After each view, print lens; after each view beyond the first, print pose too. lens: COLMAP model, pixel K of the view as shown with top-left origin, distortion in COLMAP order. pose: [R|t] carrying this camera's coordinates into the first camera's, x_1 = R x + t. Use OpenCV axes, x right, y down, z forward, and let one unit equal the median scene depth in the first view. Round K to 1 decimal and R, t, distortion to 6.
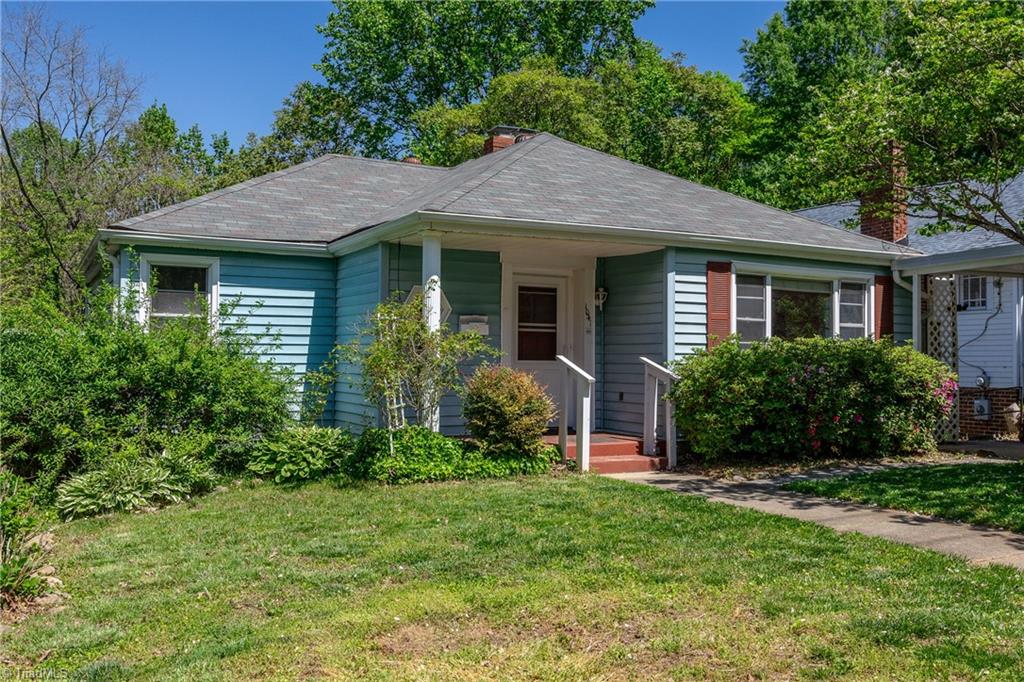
lens RADIAL K [[927.0, 0, 511.4], [0, 927.0, 343.9], [0, 0, 1]] dist [0.008573, -0.006057]
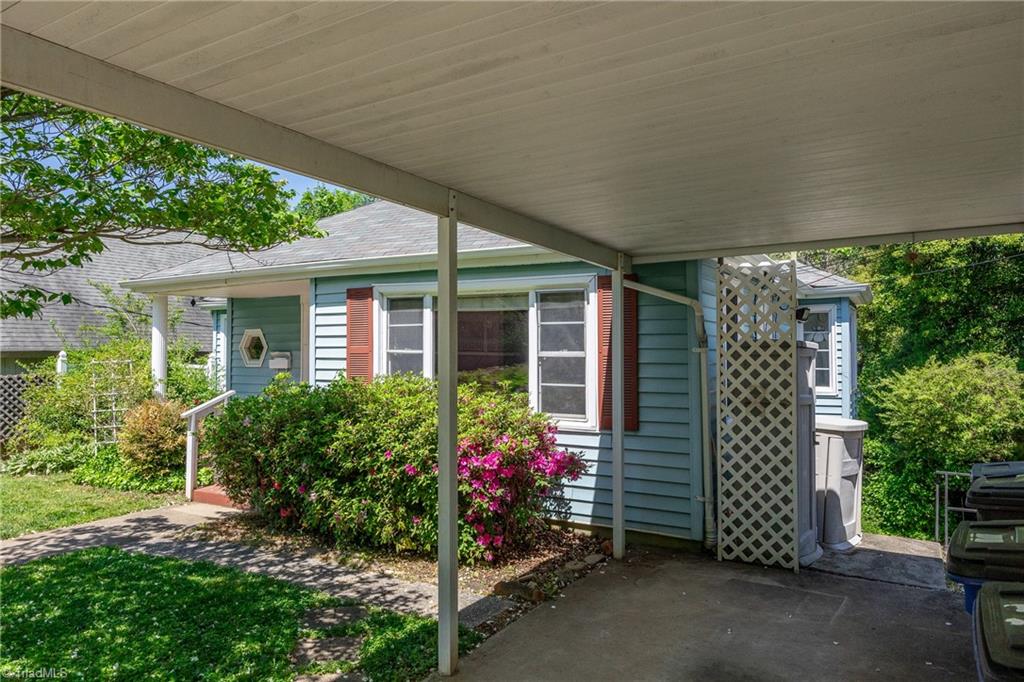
lens RADIAL K [[685.2, 0, 508.9], [0, 685.2, 337.8], [0, 0, 1]] dist [0.000977, -0.000147]
pose [[0.534311, -0.027429, -0.844843, 0.839864], [0.018677, 0.999612, -0.020642, -0.024690], [0.845081, -0.004749, 0.534617, 0.764886]]
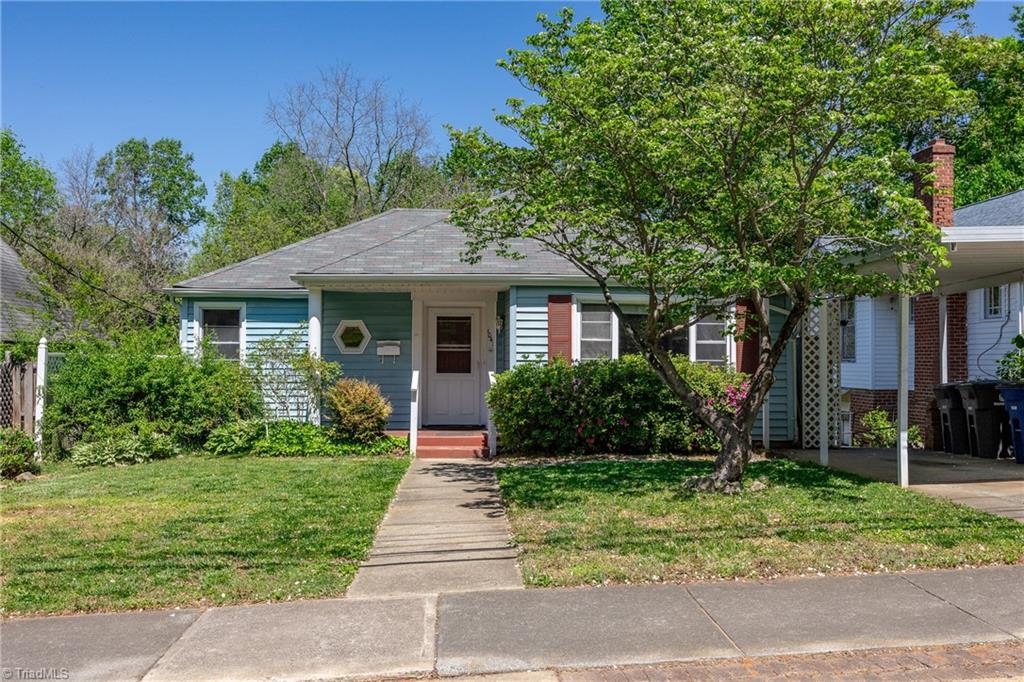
lens RADIAL K [[1007.2, 0, 516.6], [0, 1007.2, 339.5], [0, 0, 1]] dist [-0.002736, 0.000000]
pose [[0.908143, -0.013603, -0.418440, 0.729789], [0.012527, 0.999907, -0.005318, -0.021645], [0.418473, -0.000412, 0.908229, -0.251299]]
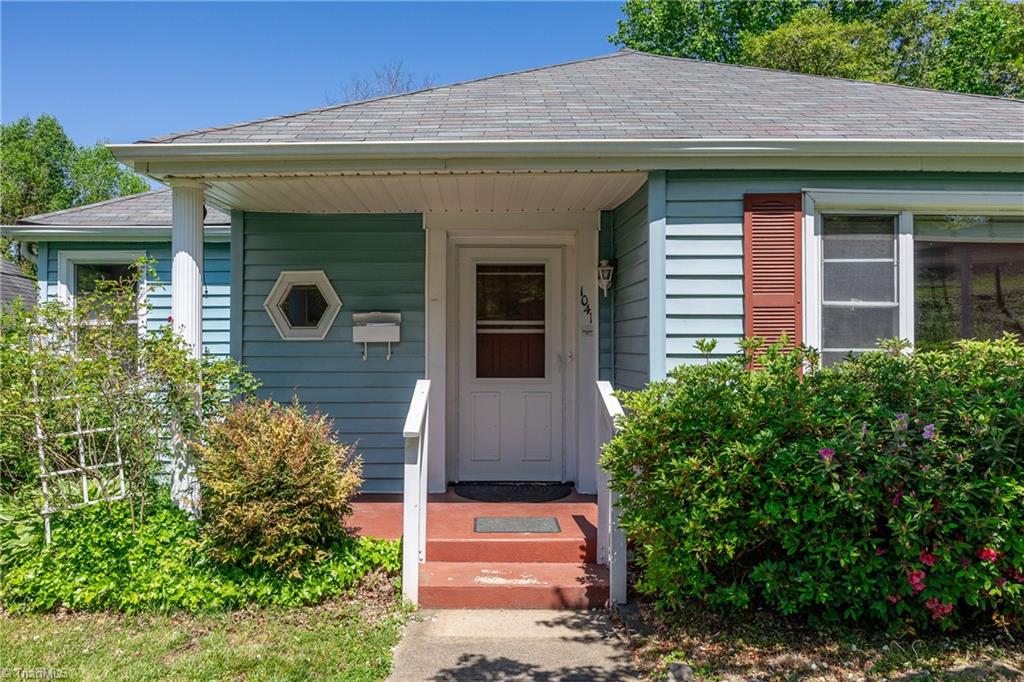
lens RADIAL K [[754.0, 0, 504.6], [0, 754.0, 346.2], [0, 0, 1]] dist [-0.006861, -0.003944]
pose [[0.882075, -0.007076, -0.471055, 0.285573], [0.017292, 0.999700, 0.017363, -0.014196], [0.470791, -0.023461, 0.881933, 0.559593]]
